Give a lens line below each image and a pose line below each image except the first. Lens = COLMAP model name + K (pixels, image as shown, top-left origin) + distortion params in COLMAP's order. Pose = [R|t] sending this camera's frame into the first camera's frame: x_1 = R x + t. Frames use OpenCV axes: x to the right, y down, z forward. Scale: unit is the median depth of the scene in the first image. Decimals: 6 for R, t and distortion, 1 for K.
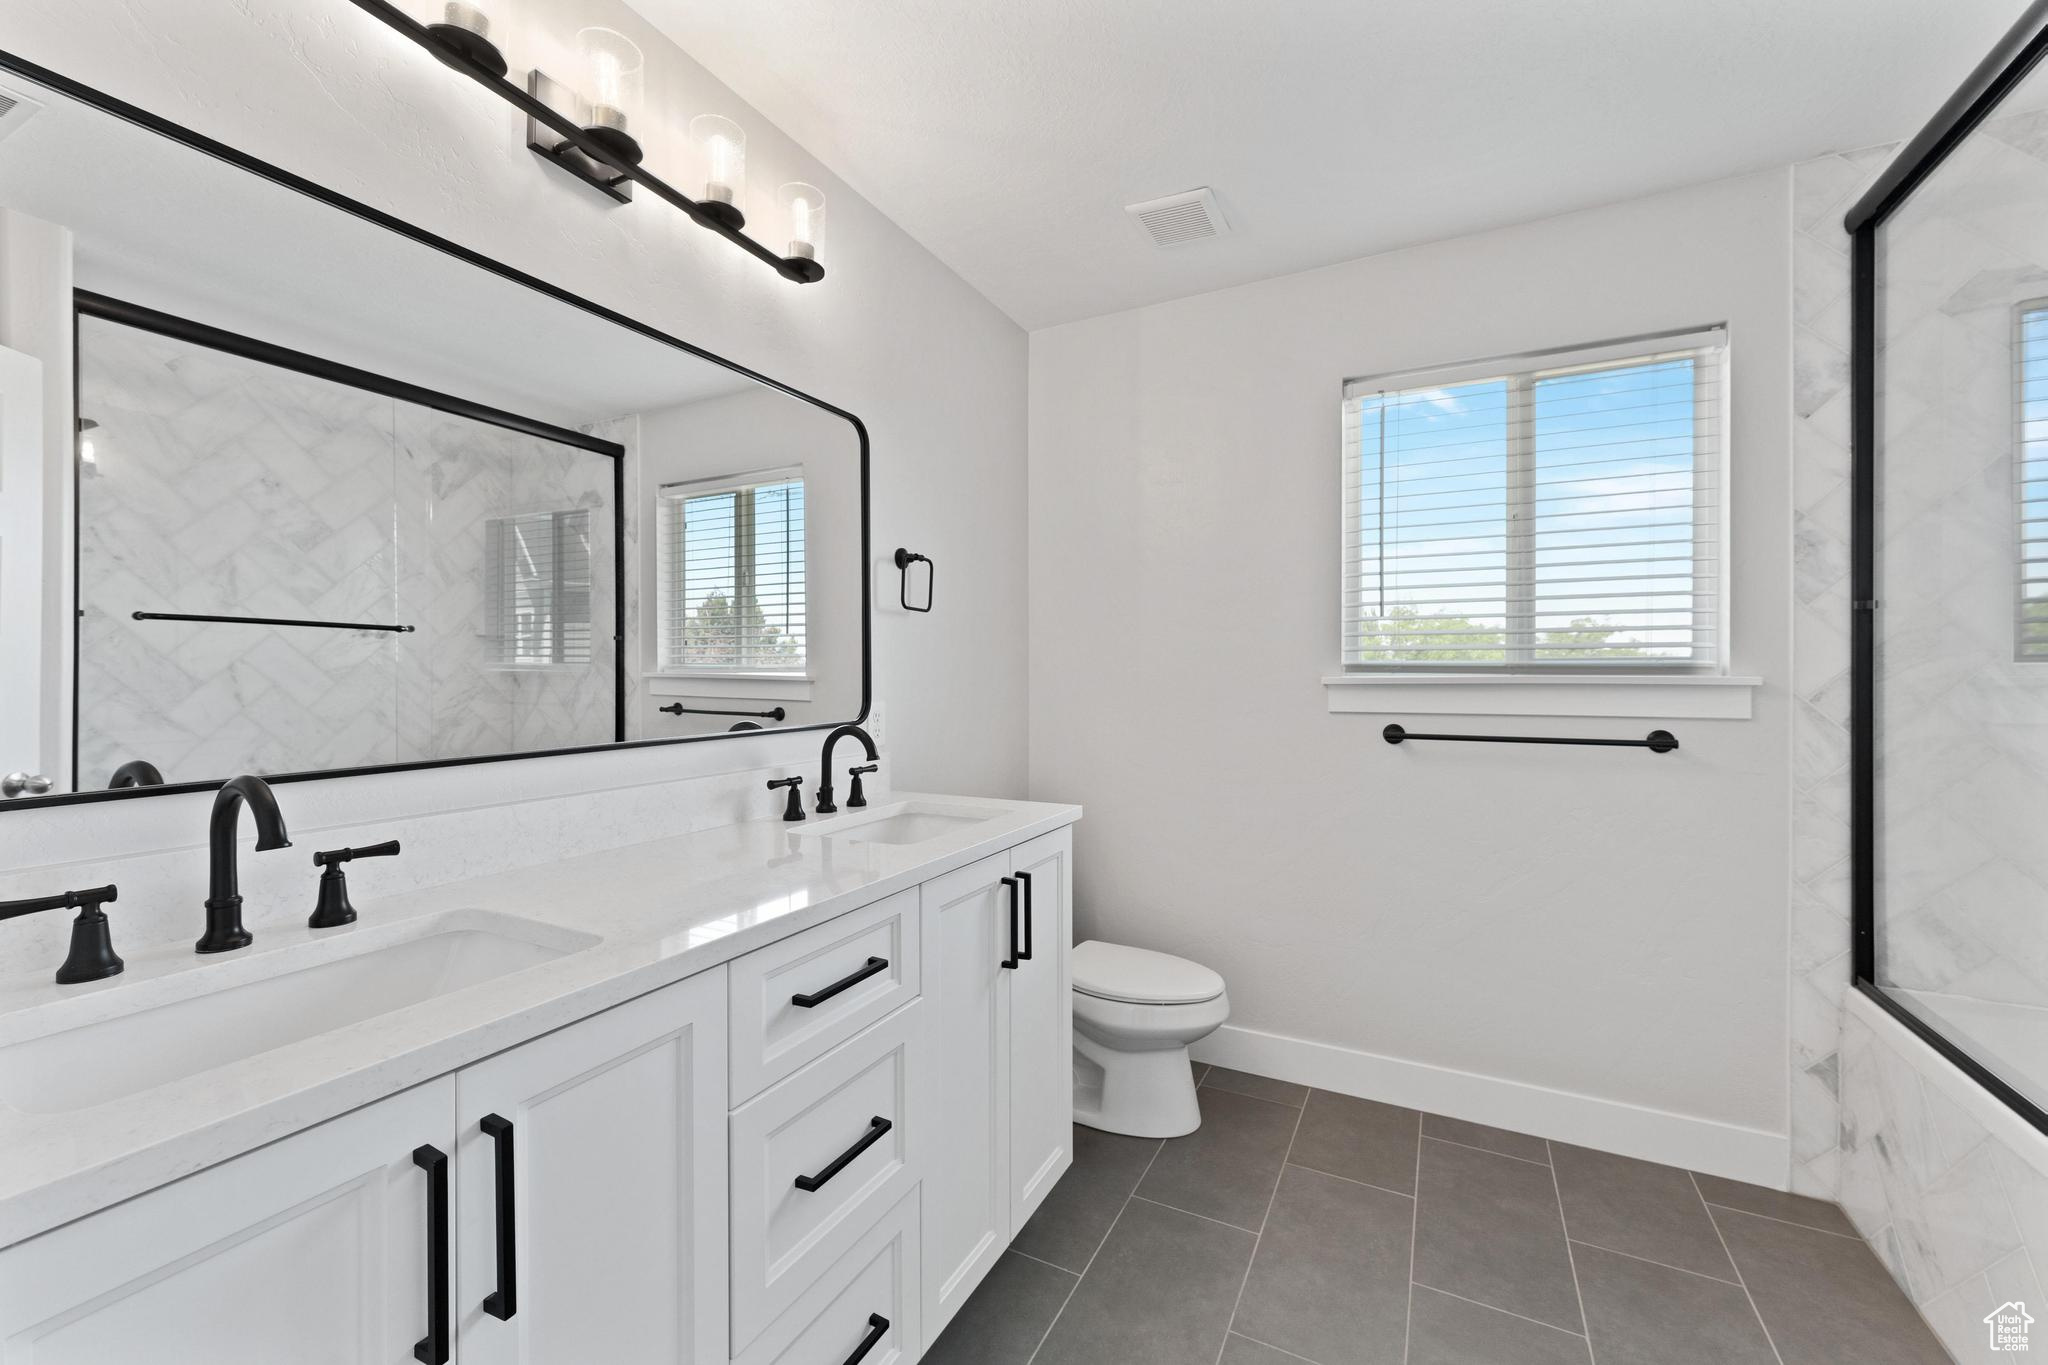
lens RADIAL K [[820.4, 0, 1023.8], [0, 820.4, 678.9], [0, 0, 1]] dist [-0.003686, 0.001550]
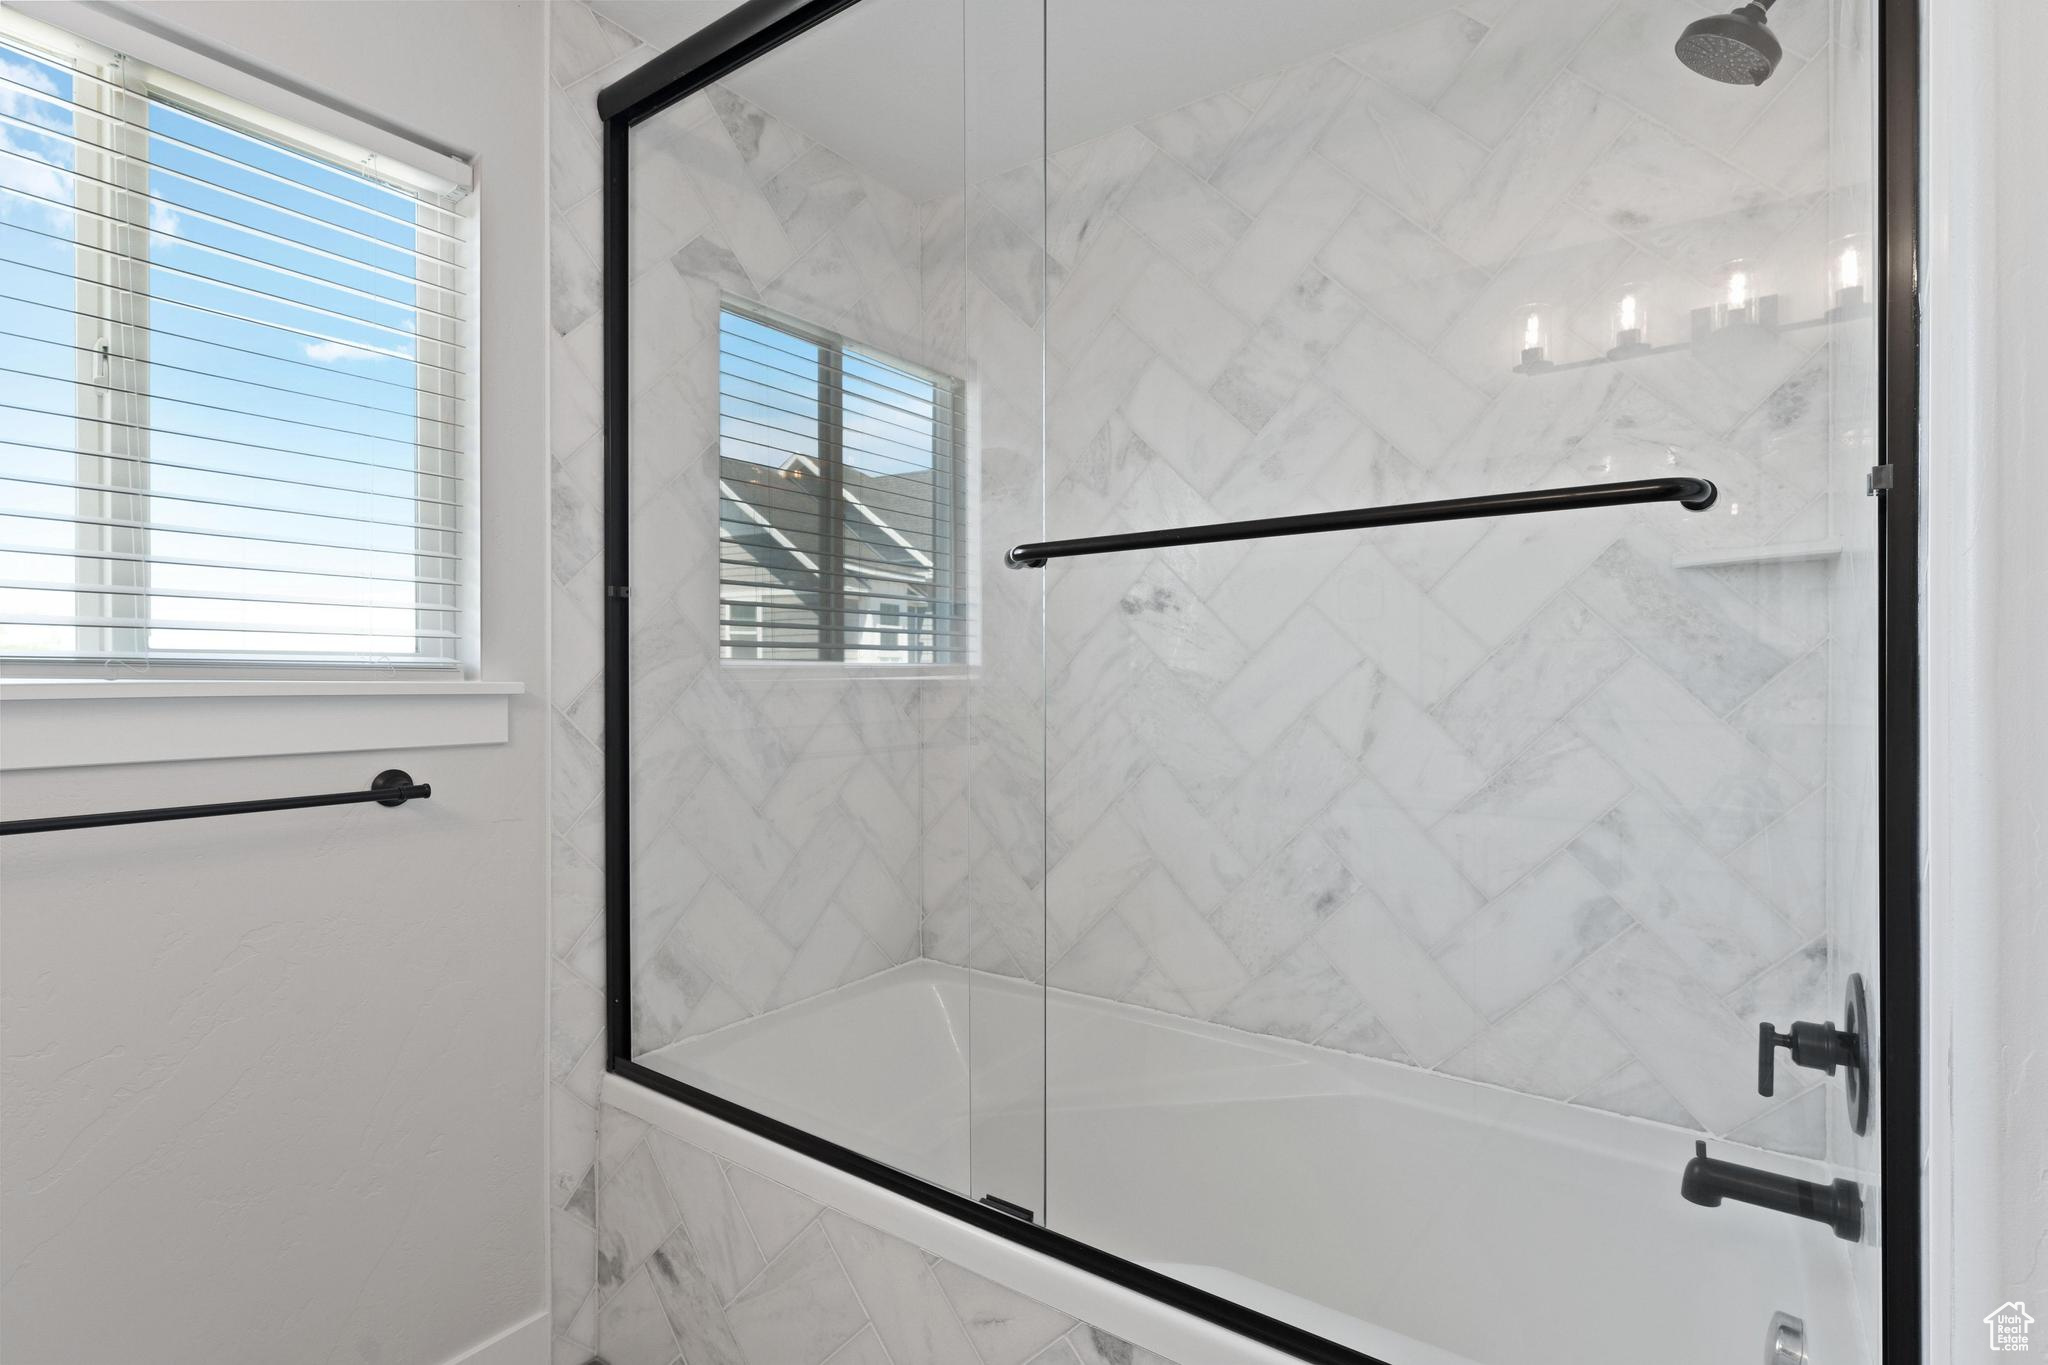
lens RADIAL K [[987.0, 0, 1023.4], [0, 987.0, 676.8], [0, 0, 1]] dist [-0.001132, -0.000141]
pose [[0.144761, -0.004520, 0.989456, 0.125769], [0.000379, 0.999990, 0.004513, -0.011173], [-0.989467, -0.000278, 0.144762, 0.458497]]
